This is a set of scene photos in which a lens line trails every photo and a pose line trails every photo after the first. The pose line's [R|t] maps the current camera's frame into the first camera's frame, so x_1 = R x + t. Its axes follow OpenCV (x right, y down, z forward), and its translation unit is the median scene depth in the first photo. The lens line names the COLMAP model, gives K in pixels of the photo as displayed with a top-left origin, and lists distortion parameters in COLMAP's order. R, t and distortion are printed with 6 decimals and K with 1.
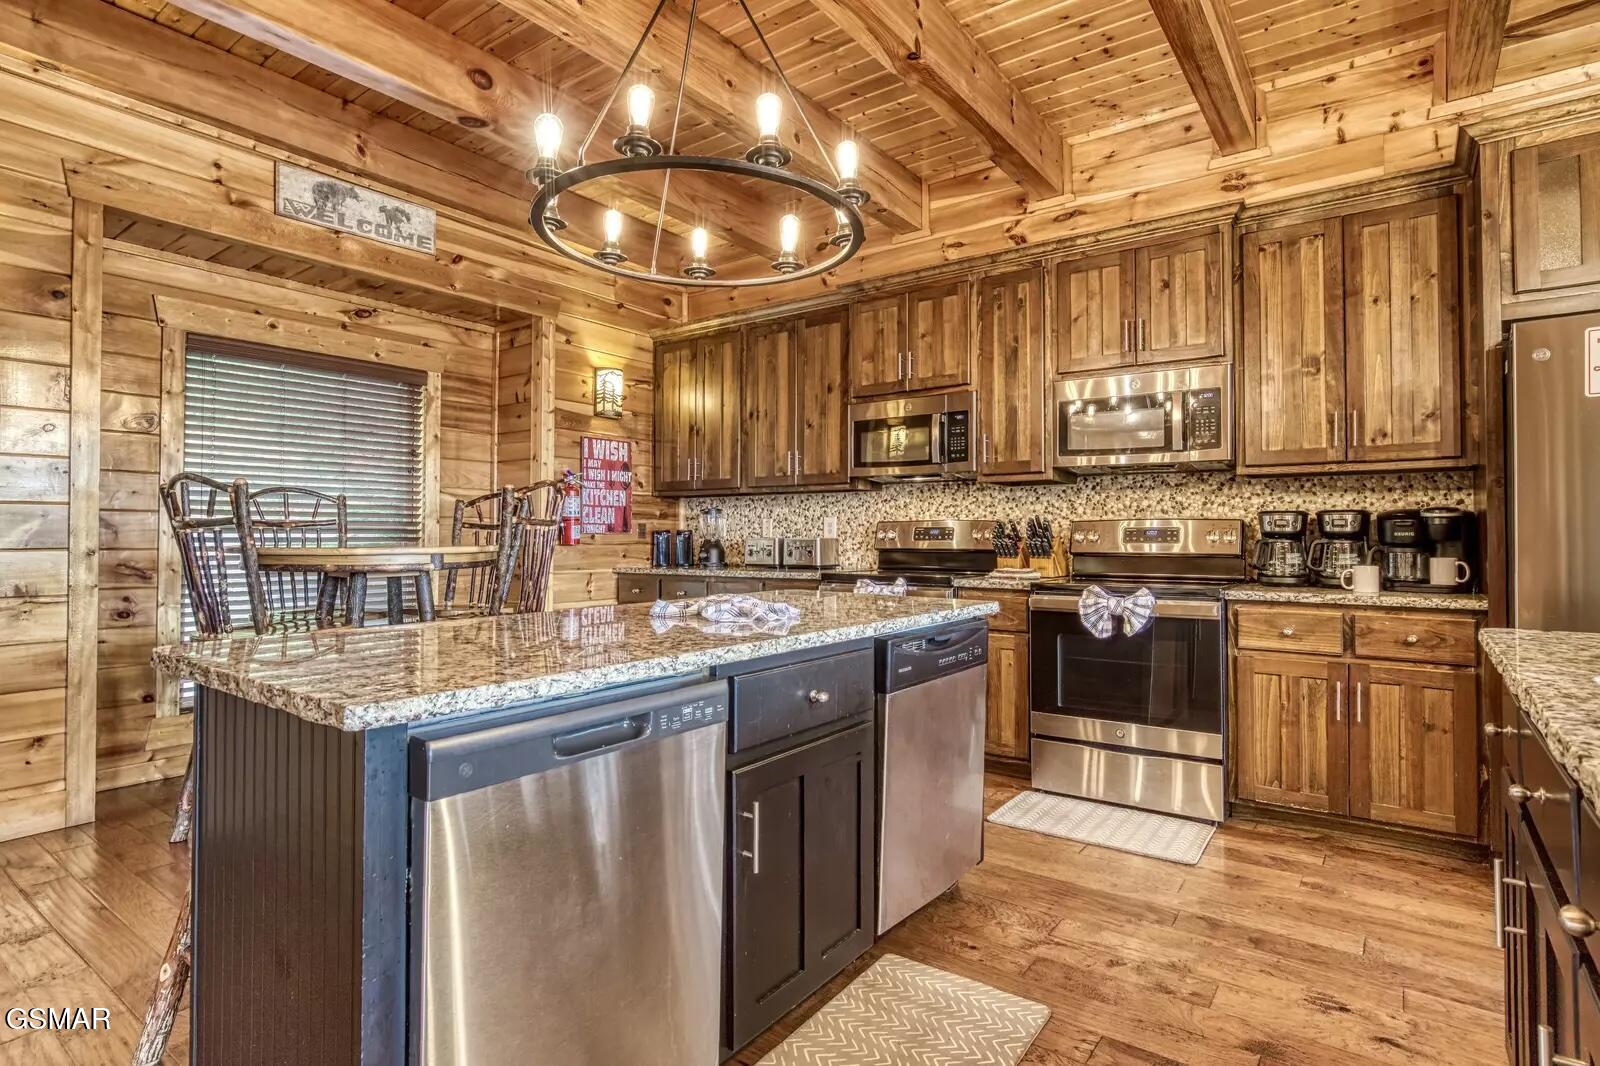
lens RADIAL K [[859.0, 0, 807.5], [0, 859.0, 519.9], [0, 0, 1]] dist [-0.002043, 0.003627]
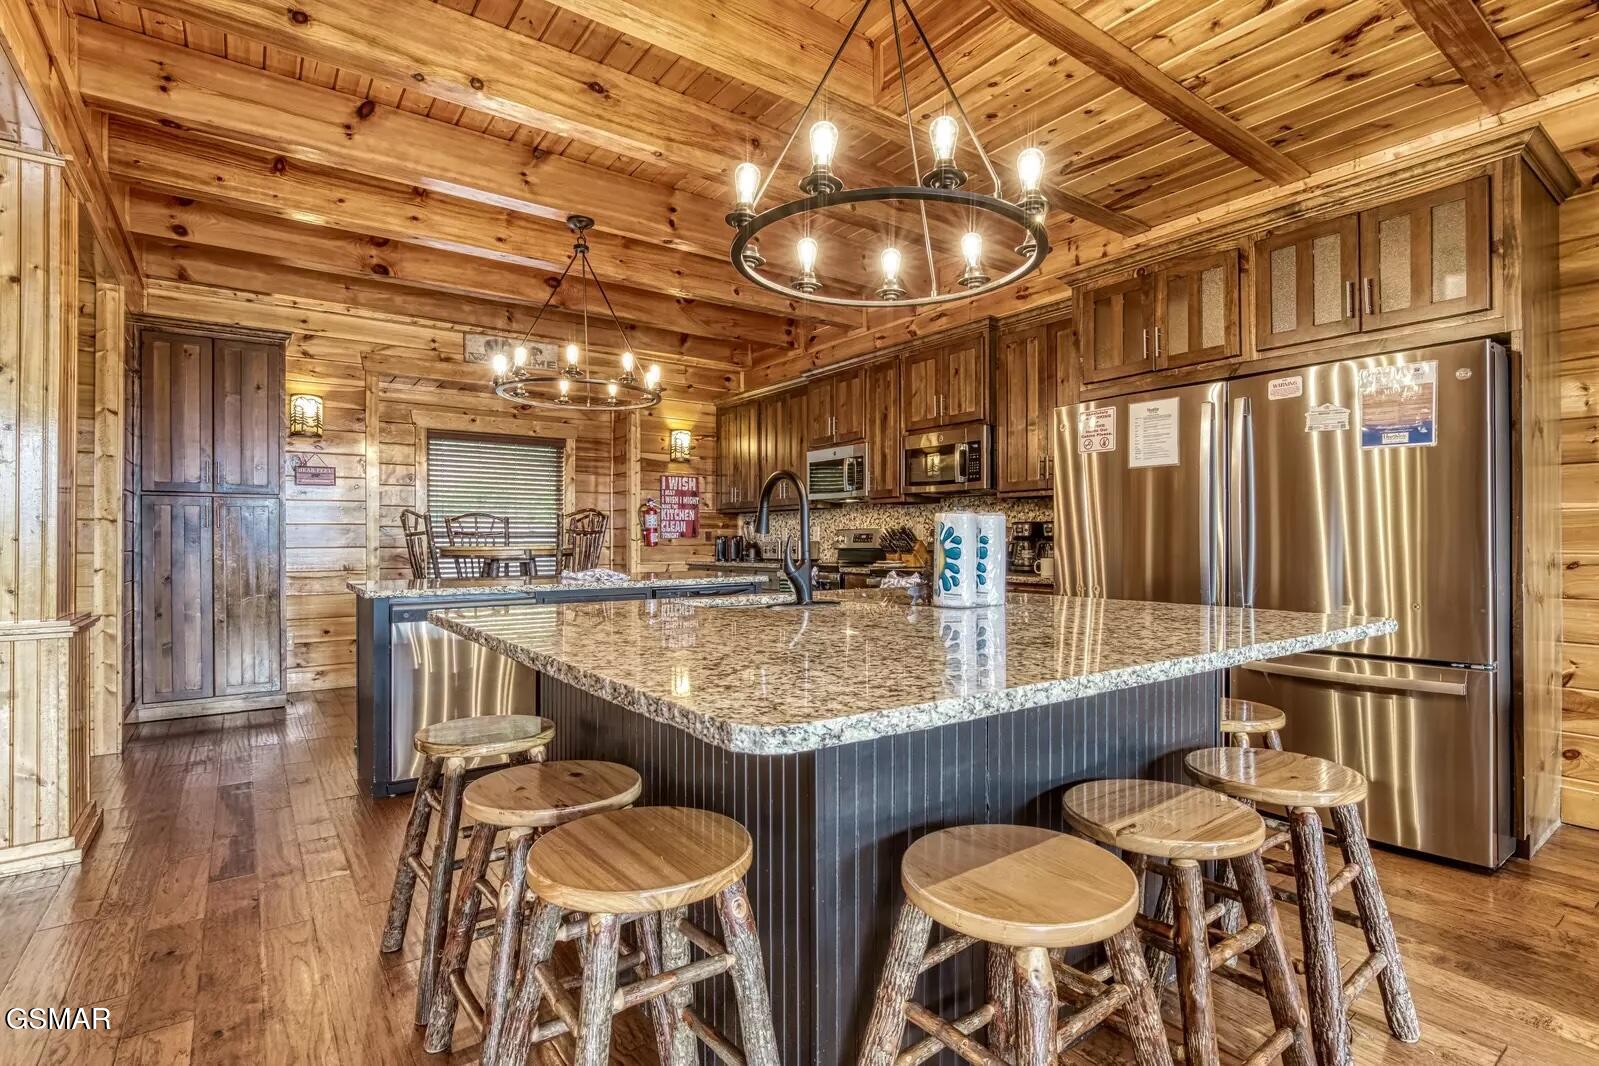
lens RADIAL K [[782.5, 0, 792.7], [0, 782.5, 537.8], [0, 0, 1]] dist [0.025649, -0.000111]
pose [[0.956420, -0.003324, -0.291975, 0.399799], [0.007902, 0.999864, 0.014503, -0.004005], [0.291887, -0.016179, 0.956316, -0.296278]]
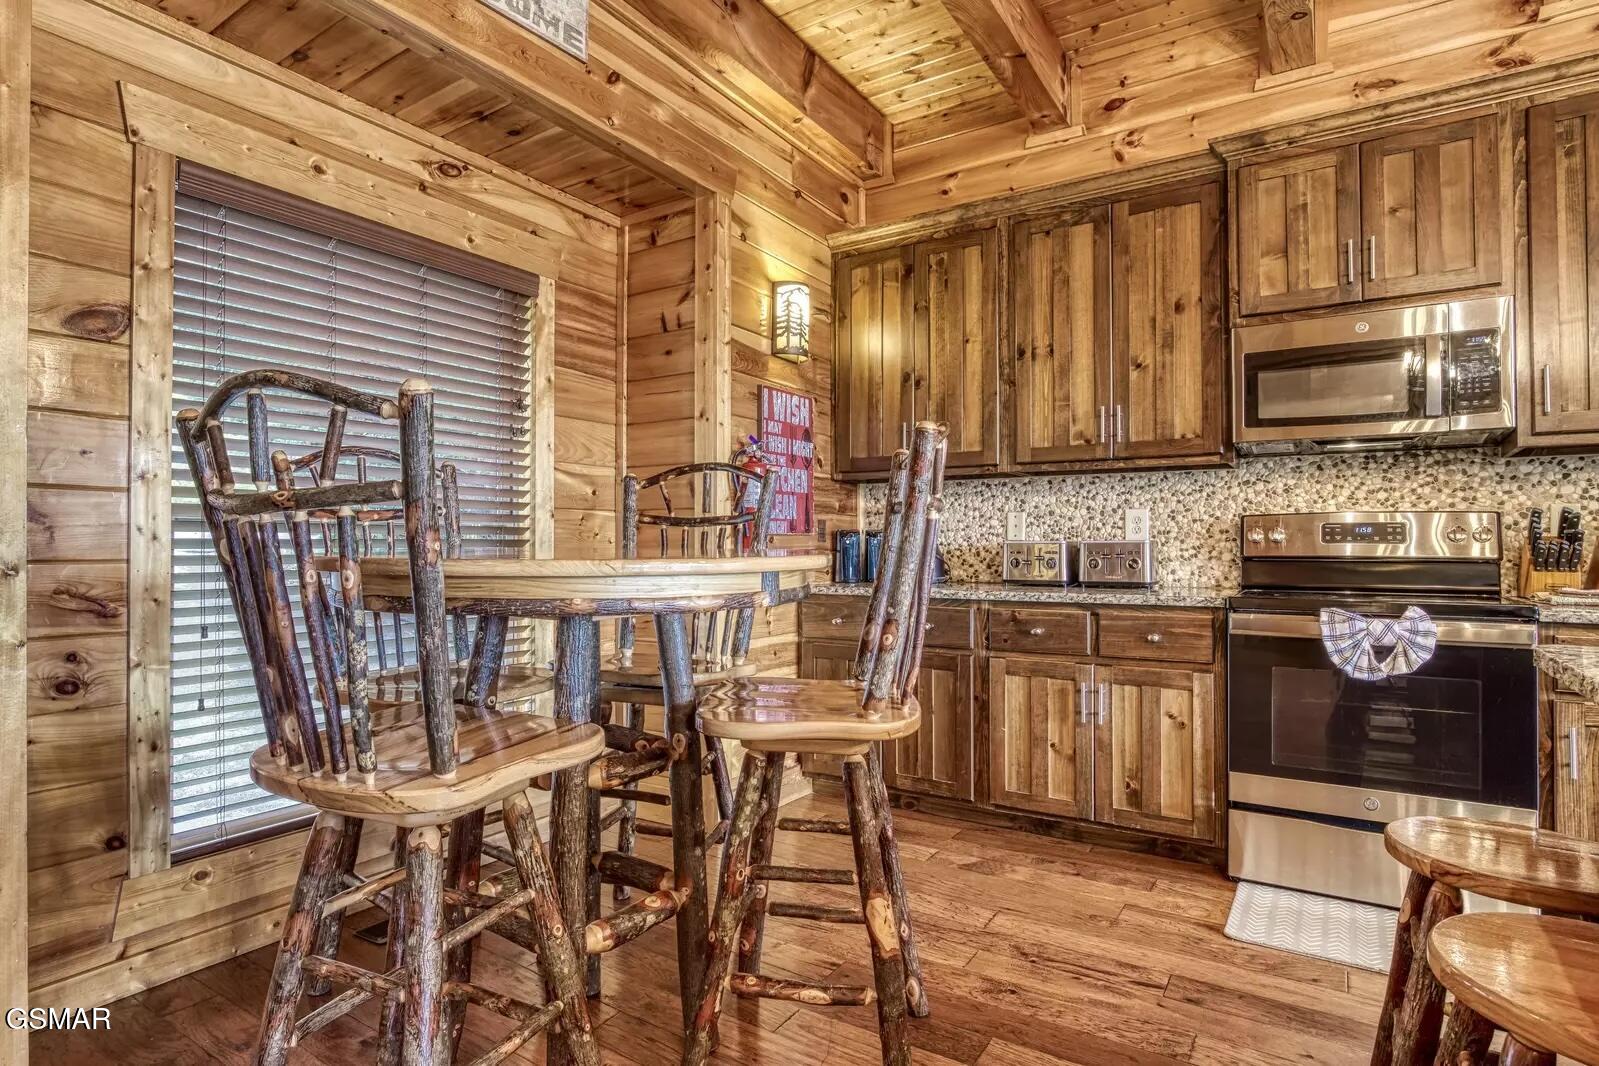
lens RADIAL K [[913.1, 0, 795.0], [0, 913.1, 534.5], [0, 0, 1]] dist [-0.017803, 0.002010]
pose [[0.999121, -0.001036, 0.041896, -0.283973], [0.000574, 0.999939, 0.011044, 0.009001], [-0.041905, -0.011010, 0.999061, 0.327325]]
